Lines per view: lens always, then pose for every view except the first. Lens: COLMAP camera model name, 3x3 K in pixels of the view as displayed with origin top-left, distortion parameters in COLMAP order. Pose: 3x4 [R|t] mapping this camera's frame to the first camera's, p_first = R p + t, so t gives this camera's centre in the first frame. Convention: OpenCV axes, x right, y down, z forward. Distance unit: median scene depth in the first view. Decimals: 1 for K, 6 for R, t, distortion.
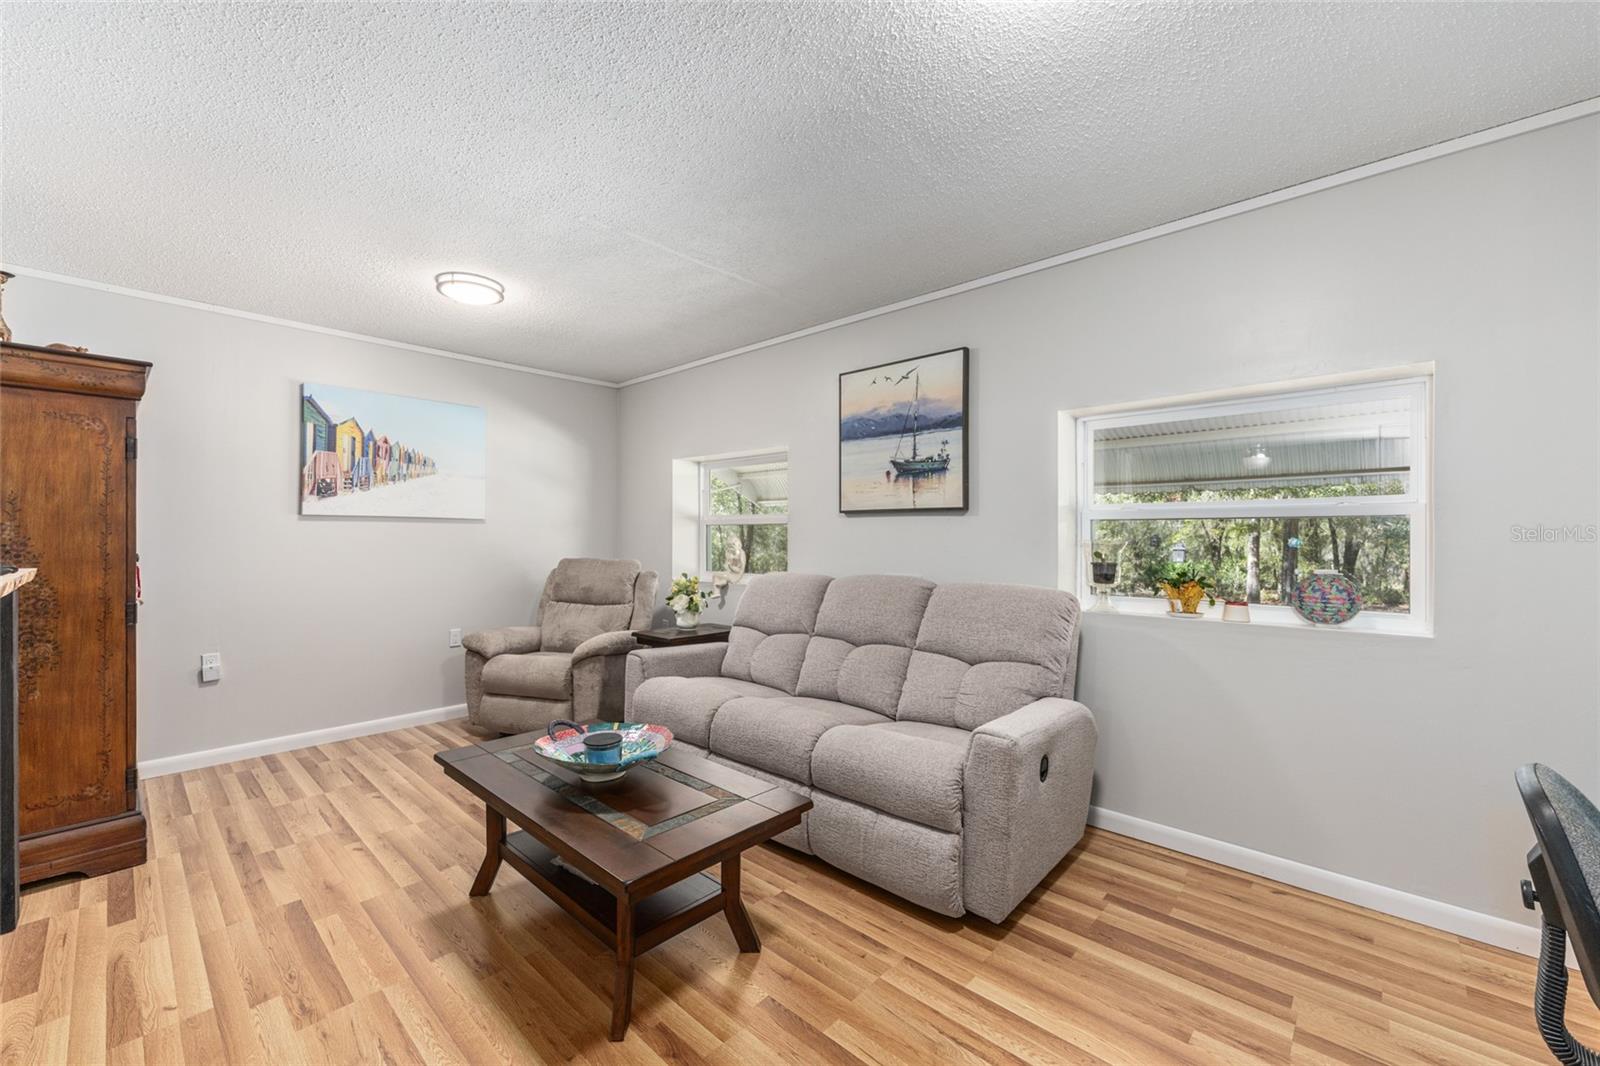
lens RADIAL K [[644.4, 0, 798.2], [0, 644.4, 540.2], [0, 0, 1]] dist [-0.004154, 0.001333]
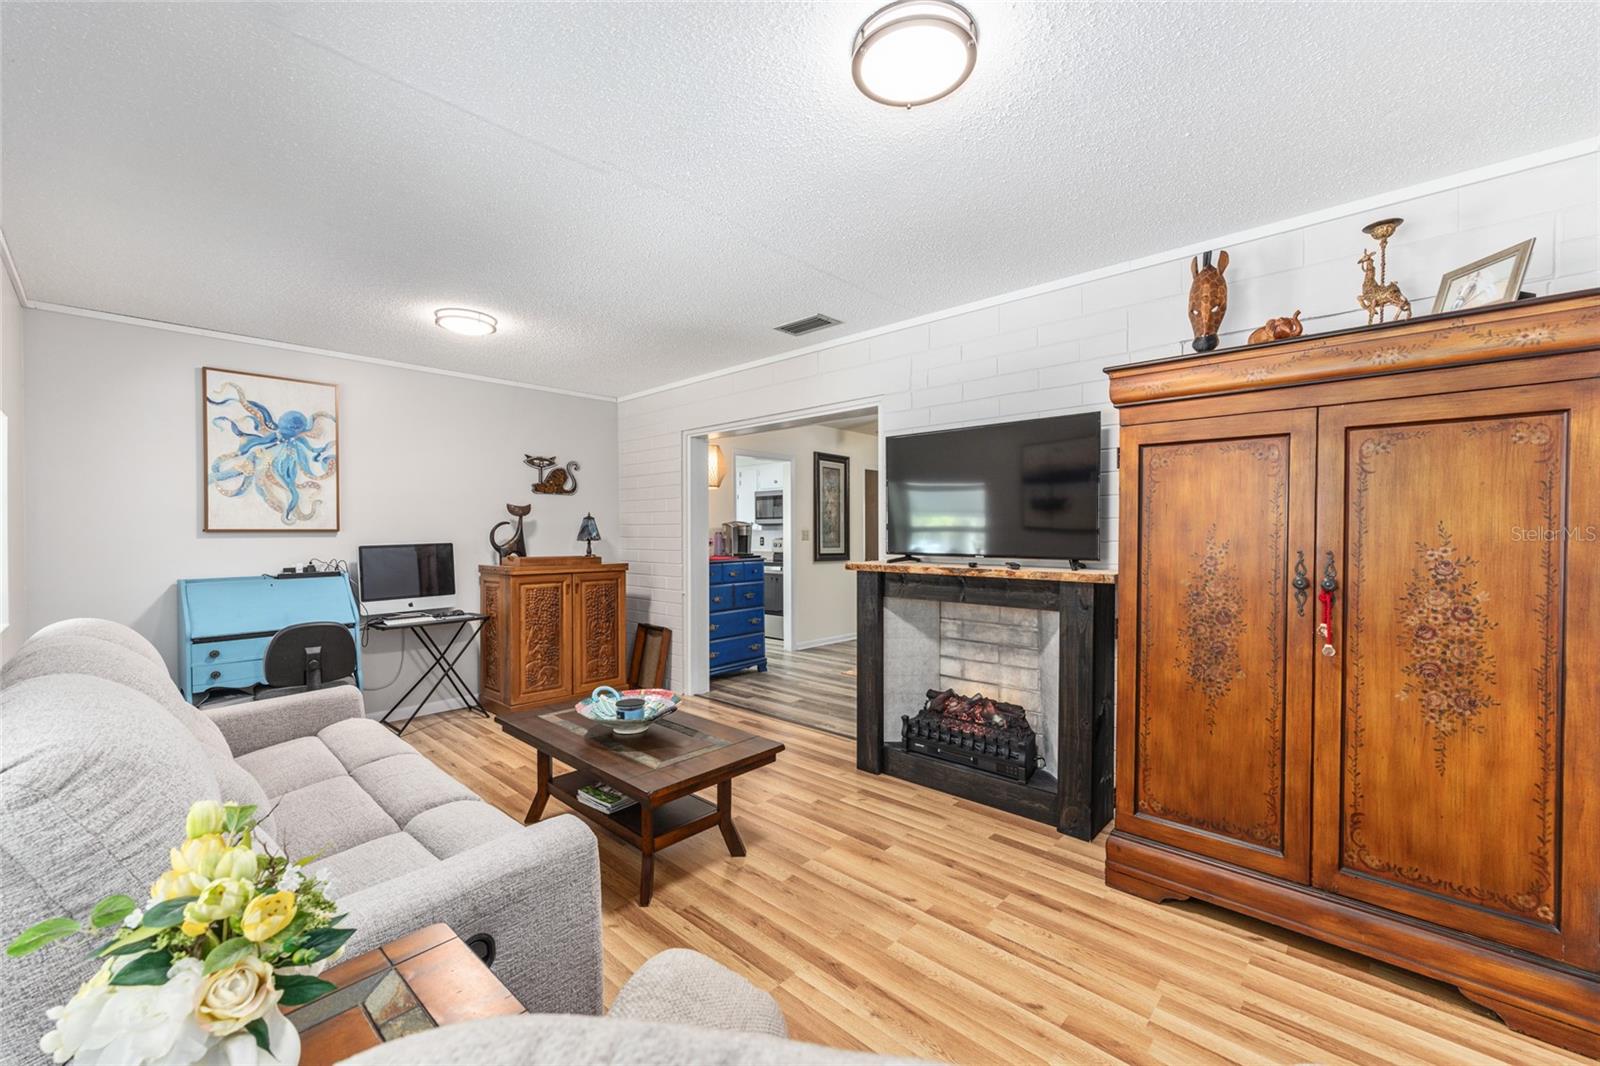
lens RADIAL K [[644.4, 0, 801.7], [0, 644.4, 540.2], [0, 0, 1]] dist [-0.004154, 0.001333]
pose [[-0.999991, 0.000336, 0.004242, -0.425527], [0.000399, 0.999887, 0.015016, -0.026803], [-0.004237, 0.015018, -0.999878, 1.496573]]
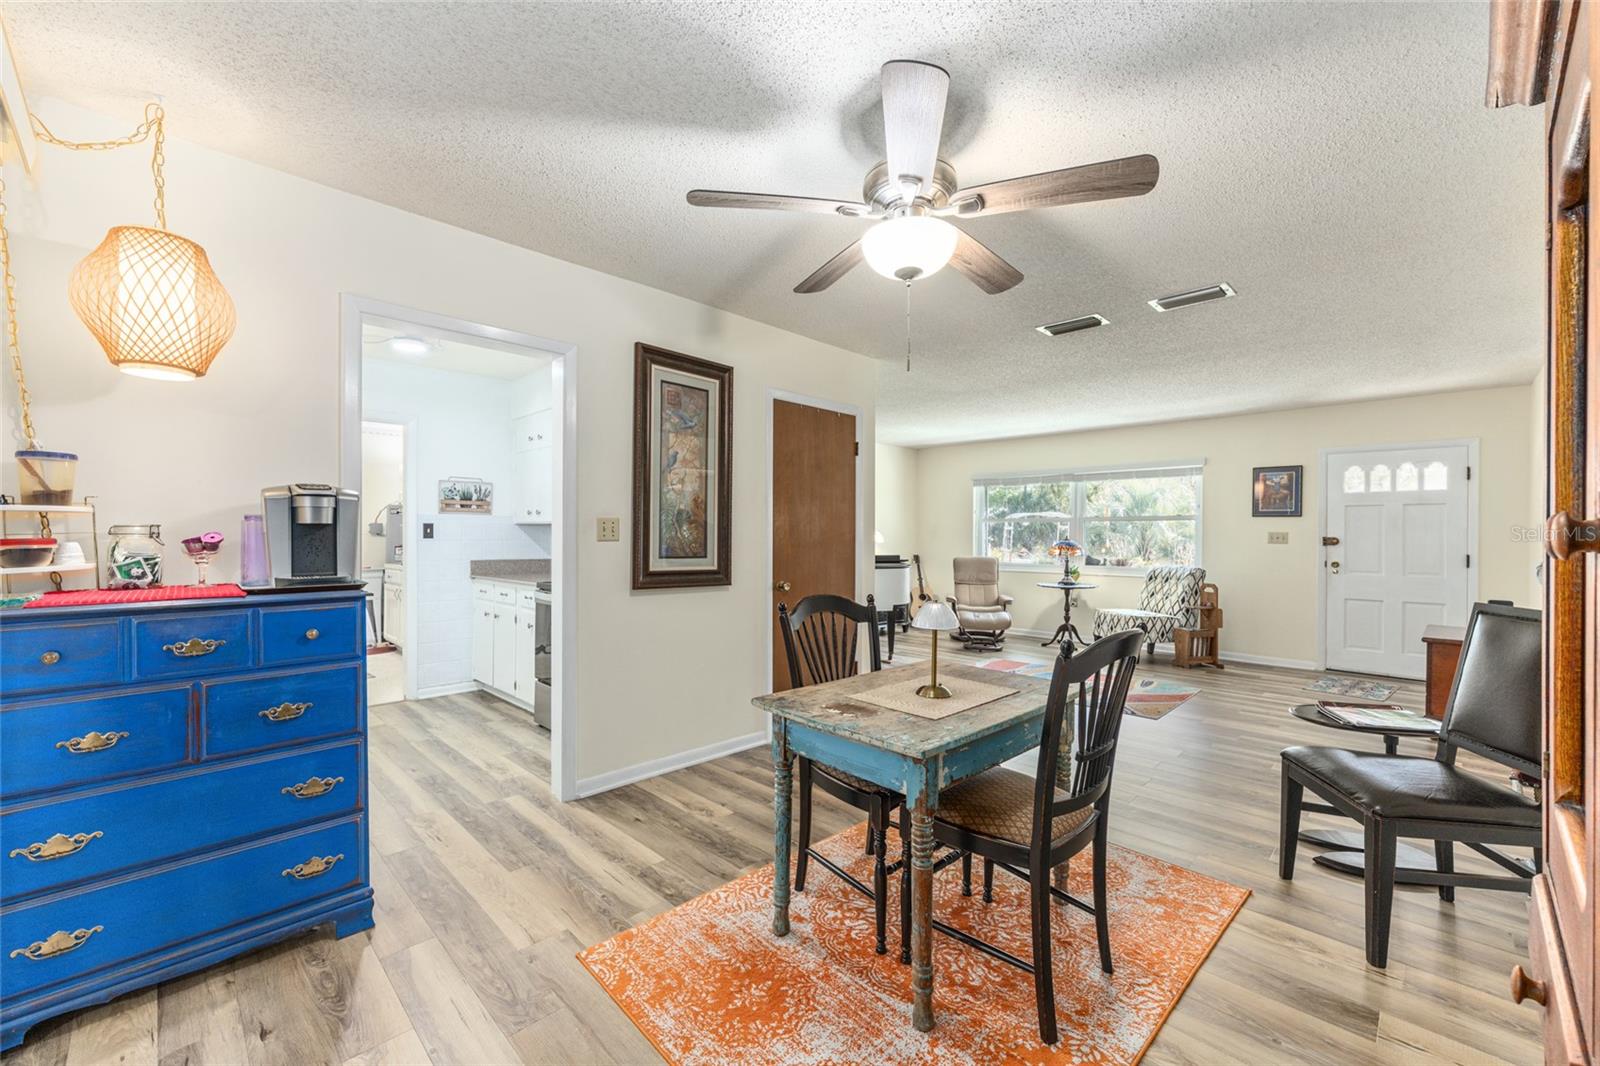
lens RADIAL K [[644.4, 0, 800.0], [0, 644.4, 540.9], [0, 0, 1]] dist [-0.004154, 0.001333]
pose [[-0.999039, -0.007905, 0.043119, -0.760868], [-0.007414, 0.999906, 0.011534, -0.008188], [-0.043206, 0.011203, -0.999003, 0.233226]]
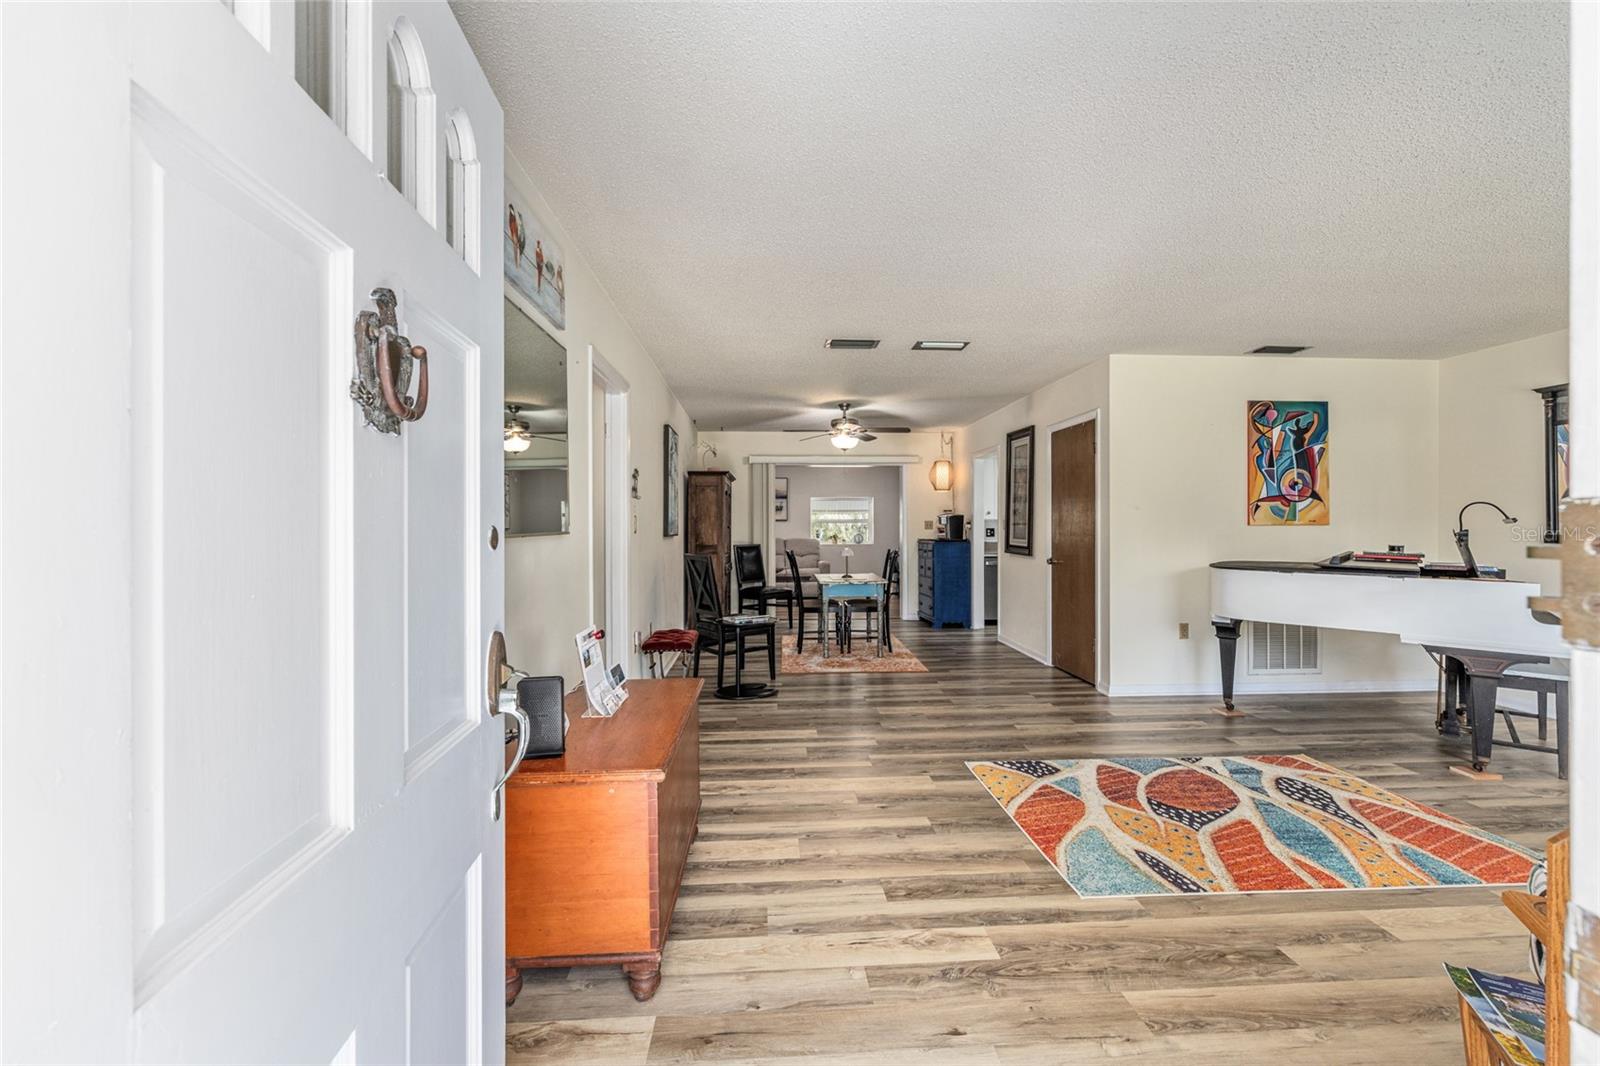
lens RADIAL K [[644.4, 0, 799.2], [0, 644.4, 530.3], [0, 0, 1]] dist [-0.004154, 0.001333]
pose [[0.700036, -0.009883, 0.714039, -2.421895], [0.008254, 0.999949, 0.005749, -0.008605], [-0.714060, 0.001869, 0.700082, -1.731047]]
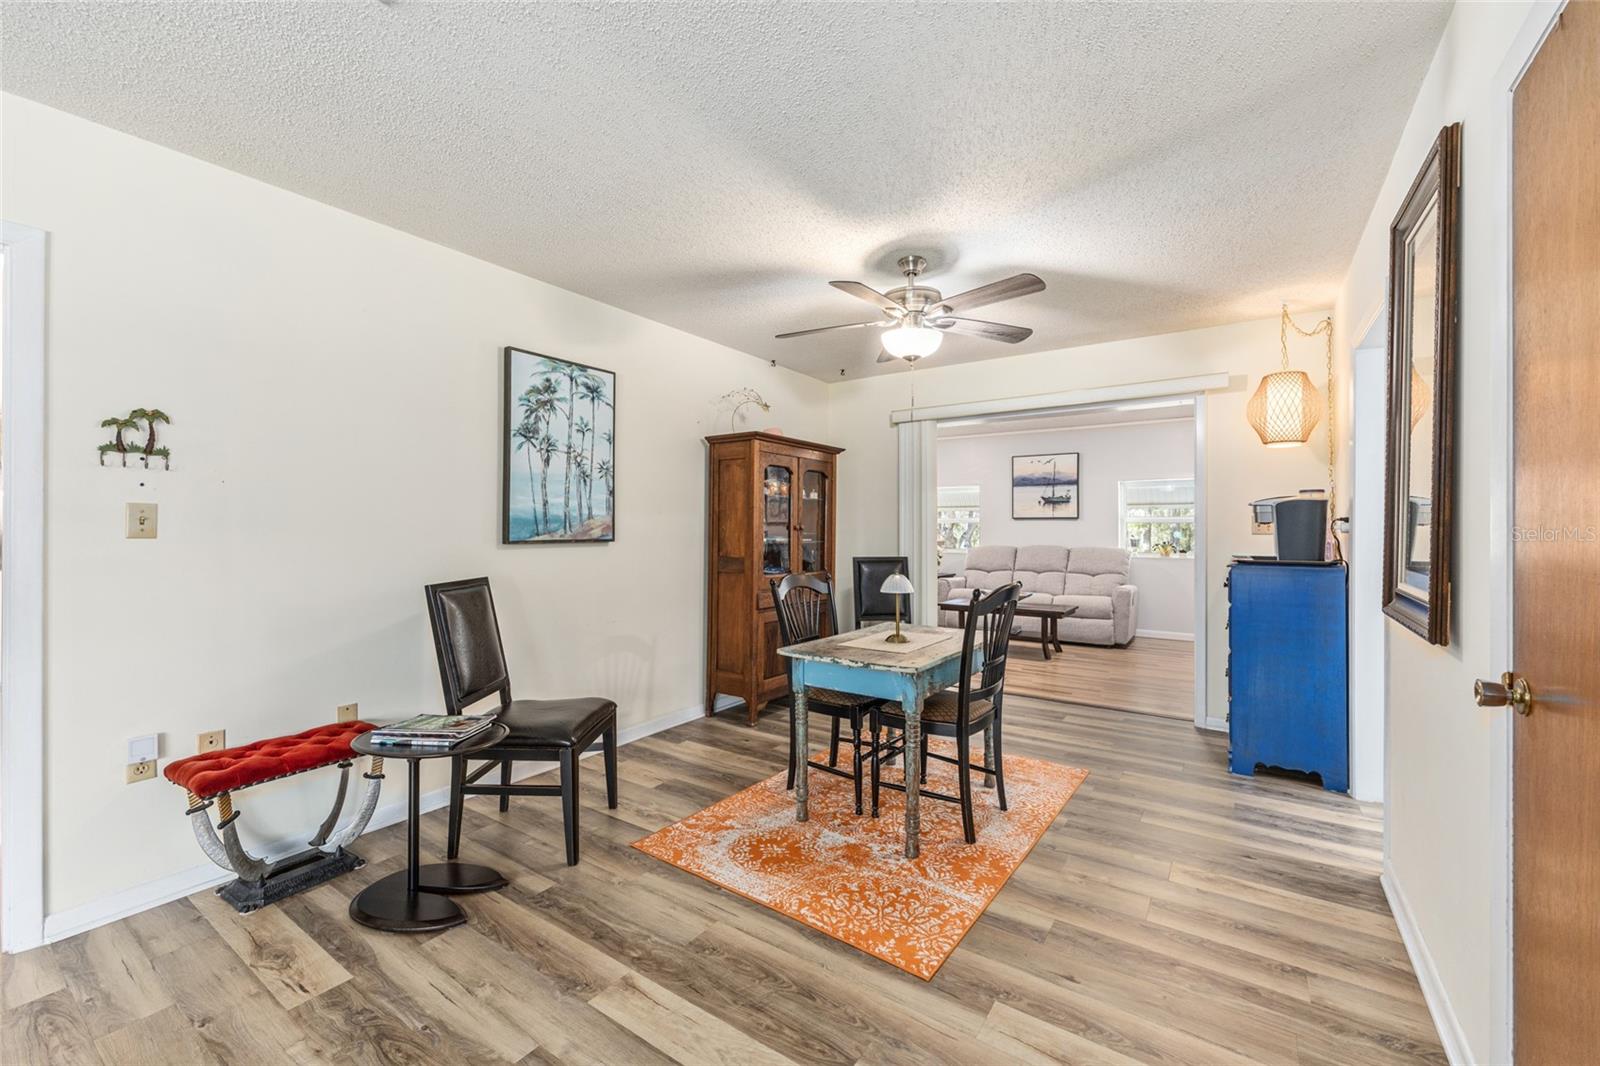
lens RADIAL K [[644.4, 0, 795.8], [0, 644.4, 529.8], [0, 0, 1]] dist [-0.004154, 0.001333]
pose [[0.991512, -0.002780, 0.129989, -1.129636], [0.002947, 0.999995, -0.001086, -0.003404], [-0.129985, 0.001460, 0.991515, -1.302718]]
